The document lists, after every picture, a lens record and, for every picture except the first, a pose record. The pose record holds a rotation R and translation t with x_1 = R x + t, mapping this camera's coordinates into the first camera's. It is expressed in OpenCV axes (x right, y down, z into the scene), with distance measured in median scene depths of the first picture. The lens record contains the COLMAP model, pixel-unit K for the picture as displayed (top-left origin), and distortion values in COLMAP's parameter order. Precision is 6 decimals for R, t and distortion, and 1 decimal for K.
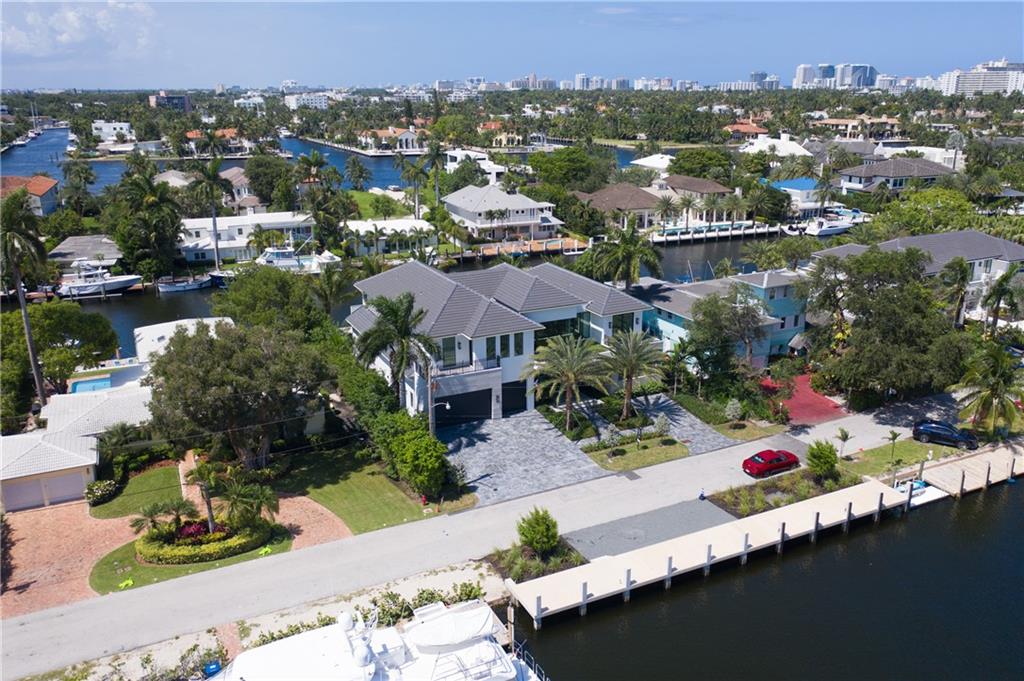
lens RADIAL K [[809.0, 0, 513.1], [0, 809.0, 341.1], [0, 0, 1]] dist [-0.003976, 0.006555]
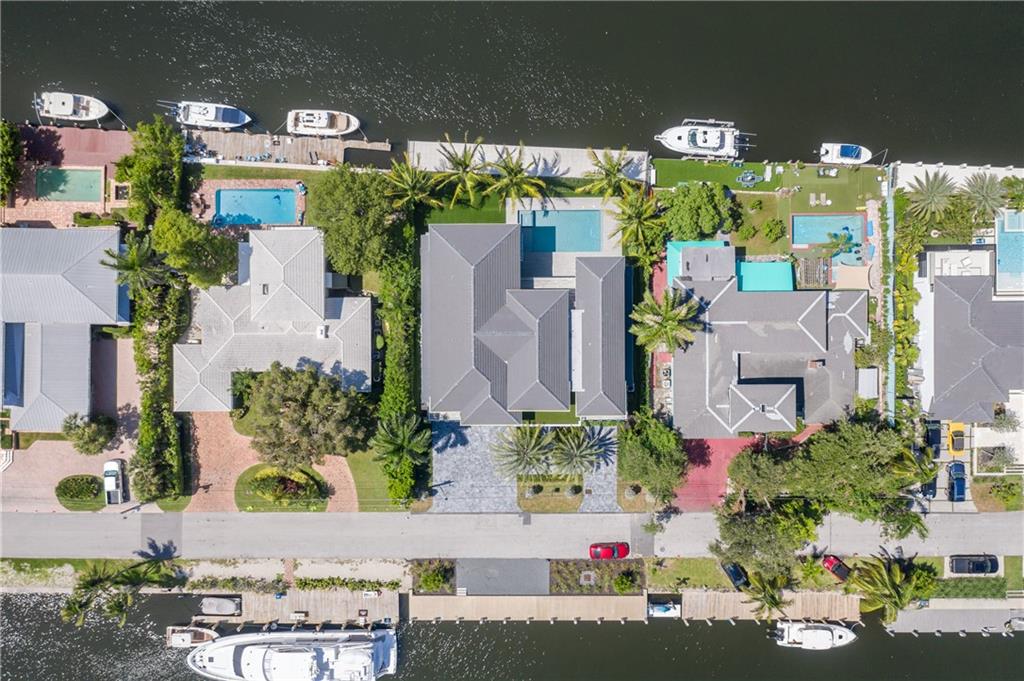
lens RADIAL K [[809.0, 0, 513.1], [0, 809.0, 341.1], [0, 0, 1]] dist [-0.003976, 0.006555]
pose [[0.901409, 0.432964, -0.002078, -0.015334], [-0.123295, 0.261289, 0.957354, -0.675597], [0.415042, -0.862711, 0.288911, 0.368460]]
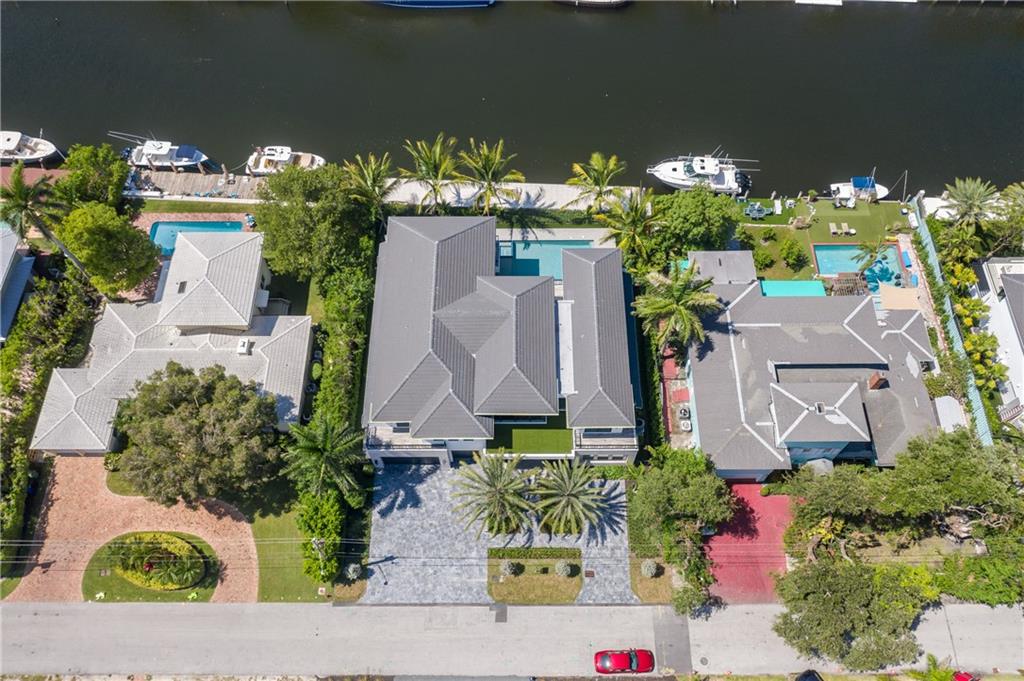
lens RADIAL K [[809.0, 0, 513.1], [0, 809.0, 341.1], [0, 0, 1]] dist [-0.003976, 0.006555]
pose [[0.898346, 0.384974, -0.211588, 0.113205], [-0.127227, 0.689027, 0.713481, -0.405616], [0.420461, -0.614033, 0.667964, 0.216832]]
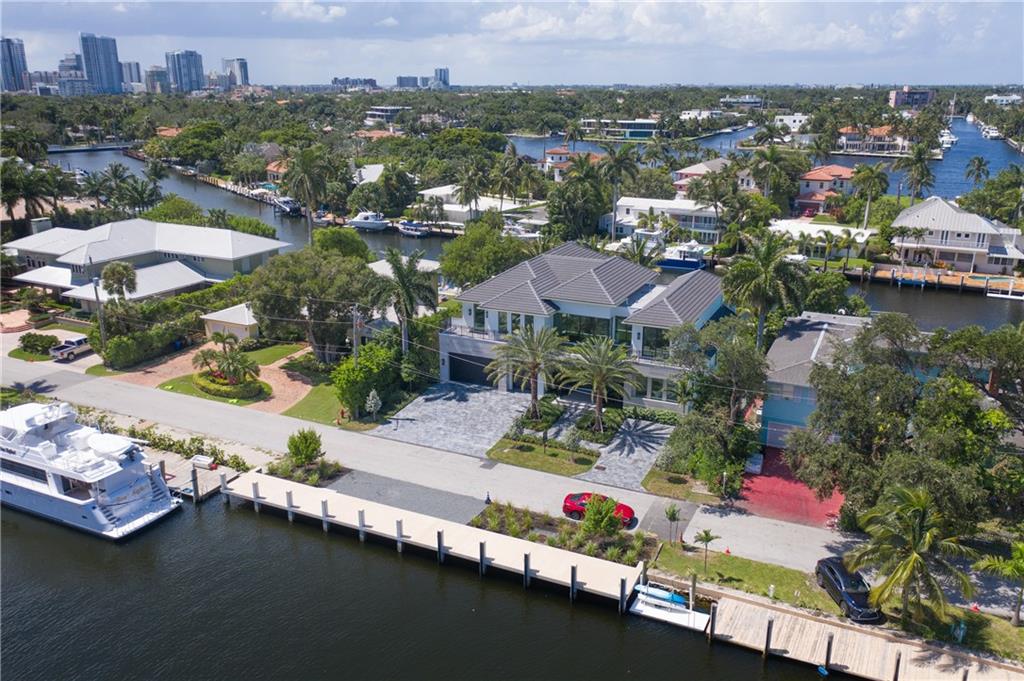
lens RADIAL K [[819.7, 0, 509.1], [0, 819.7, 341.7], [0, 0, 1]] dist [-0.001852, 0.005073]
pose [[0.619837, 0.238472, -0.747618, 0.395598], [-0.236878, 0.965125, 0.111461, -0.044875], [0.748125, 0.108007, 0.654709, 0.150302]]
